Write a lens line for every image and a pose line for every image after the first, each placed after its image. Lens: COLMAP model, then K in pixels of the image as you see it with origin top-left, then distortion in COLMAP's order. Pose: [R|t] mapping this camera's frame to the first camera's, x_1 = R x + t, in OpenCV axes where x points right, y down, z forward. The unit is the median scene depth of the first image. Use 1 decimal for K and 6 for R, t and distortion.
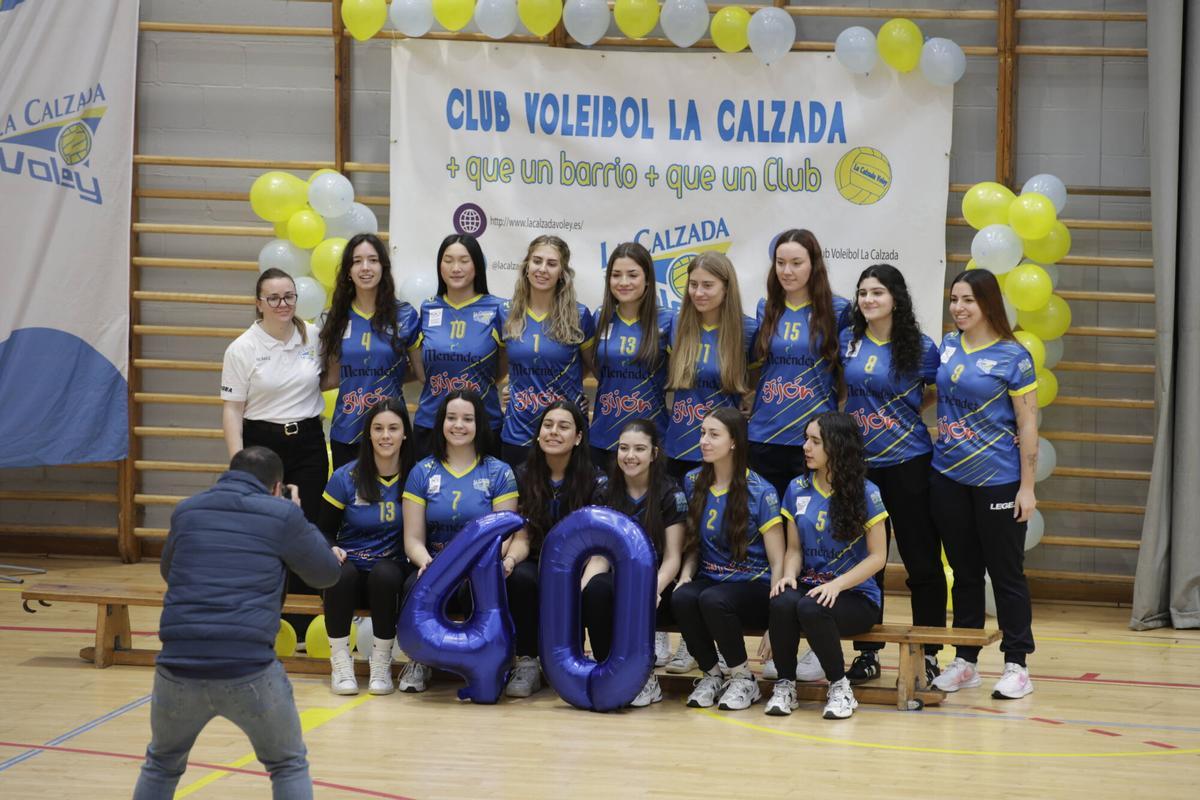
lens RADIAL K [[874.8, 0, 600.0], [0, 874.8, 400.0], [0, 0, 1]] dist [-0.101076, 0.098194]
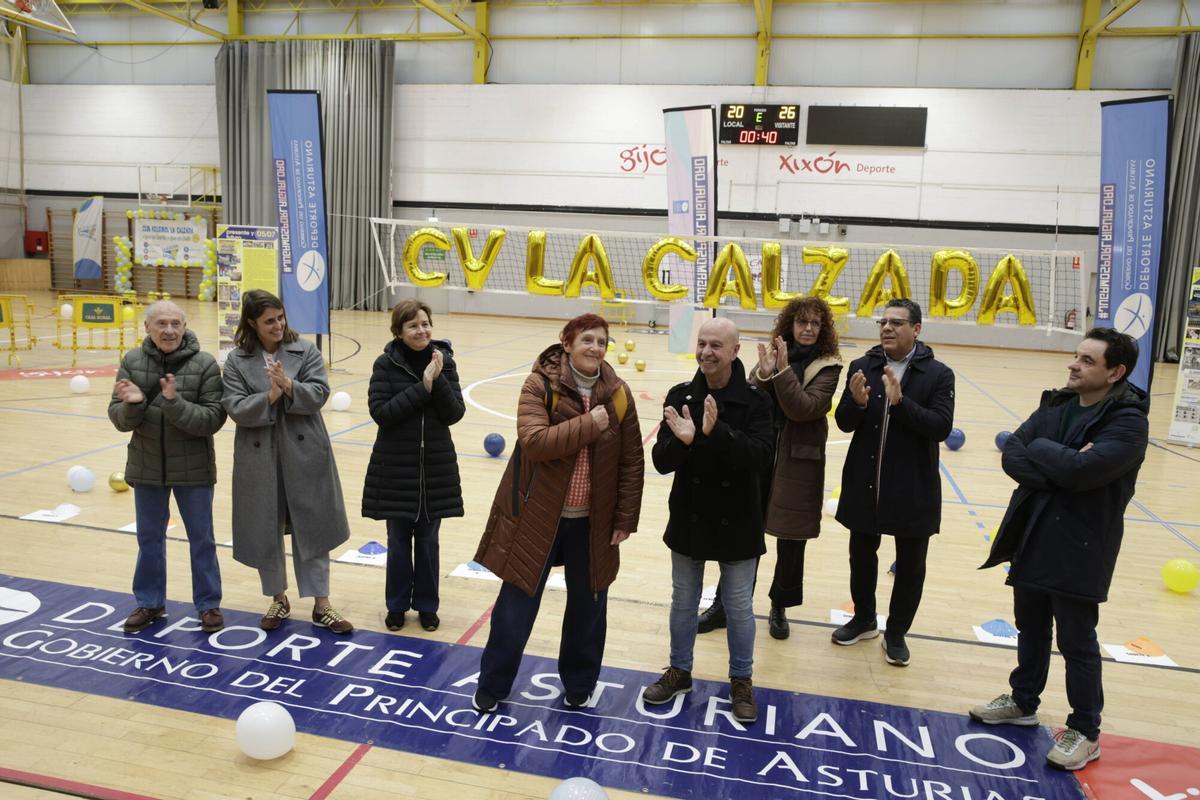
lens RADIAL K [[917.6, 0, 592.0], [0, 917.6, 399.8], [0, 0, 1]] dist [-0.085580, 0.100936]
pose [[0.605344, -0.108224, 0.788572, -3.894268], [-0.015582, 0.988912, 0.147680, -0.094392], [-0.795811, -0.101685, 0.596946, -6.448314]]
